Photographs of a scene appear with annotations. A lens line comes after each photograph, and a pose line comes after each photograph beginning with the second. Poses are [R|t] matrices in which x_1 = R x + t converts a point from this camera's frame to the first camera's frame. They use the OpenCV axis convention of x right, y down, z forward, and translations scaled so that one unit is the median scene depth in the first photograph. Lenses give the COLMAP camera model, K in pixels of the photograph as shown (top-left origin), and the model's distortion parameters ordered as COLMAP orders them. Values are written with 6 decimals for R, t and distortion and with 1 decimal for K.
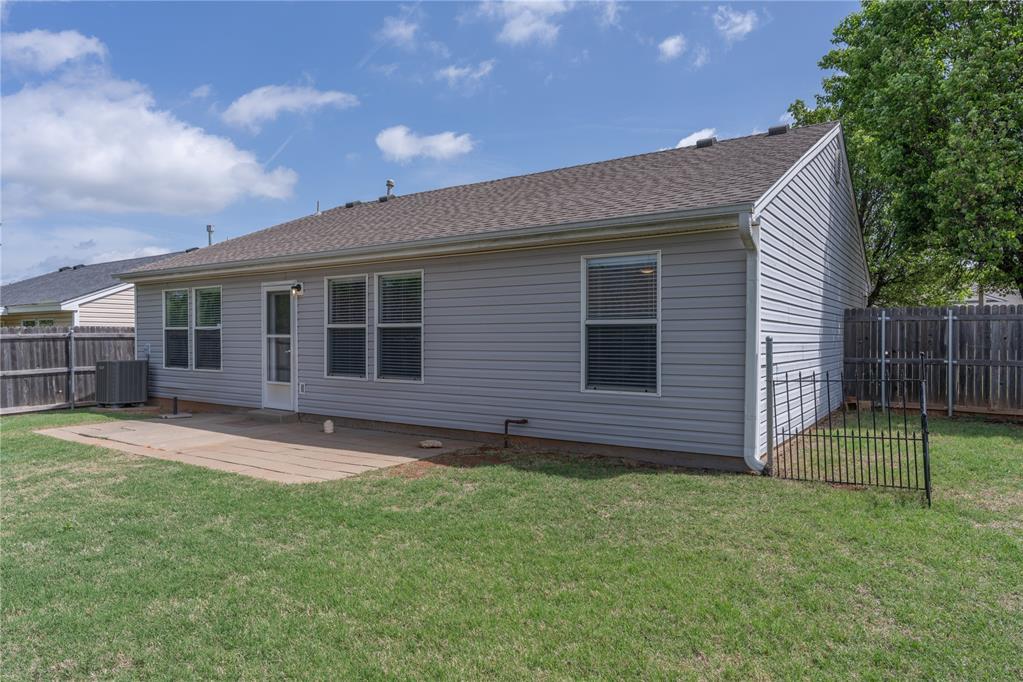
lens RADIAL K [[609.7, 0, 511.5], [0, 609.7, 341.0], [0, 0, 1]] dist [-0.003504, -0.001023]
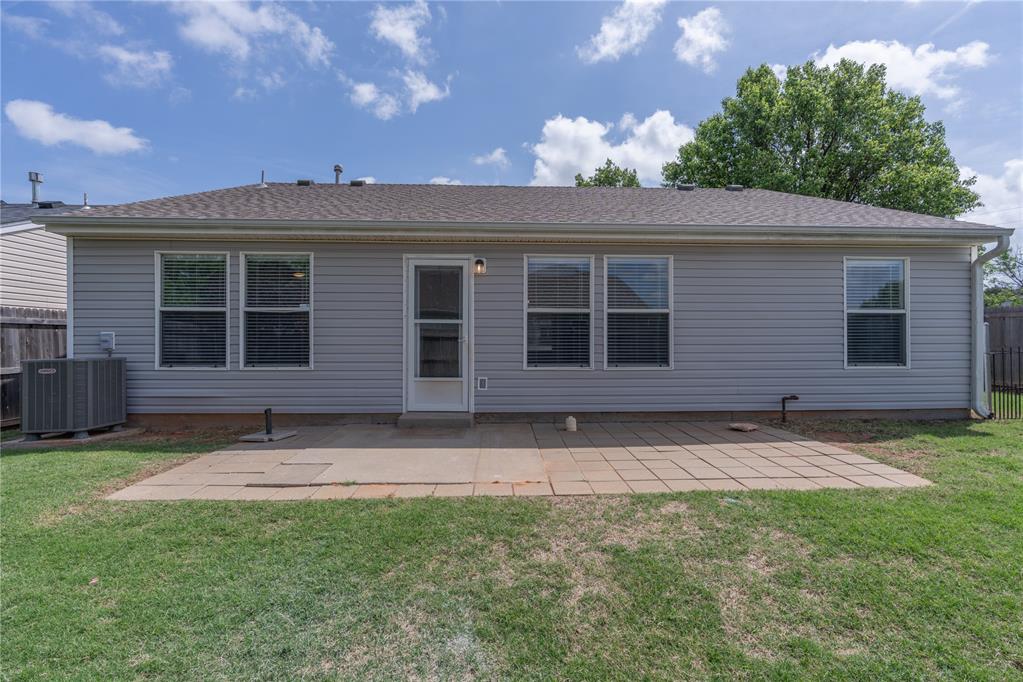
lens RADIAL K [[465.4, 0, 513.5], [0, 465.4, 330.2], [0, 0, 1]] dist [0.000387, 0.000362]
pose [[0.815283, -0.007262, 0.579017, -0.627403], [0.001315, 0.999942, 0.010690, -0.002434], [-0.579061, -0.007954, 0.815245, 0.413696]]
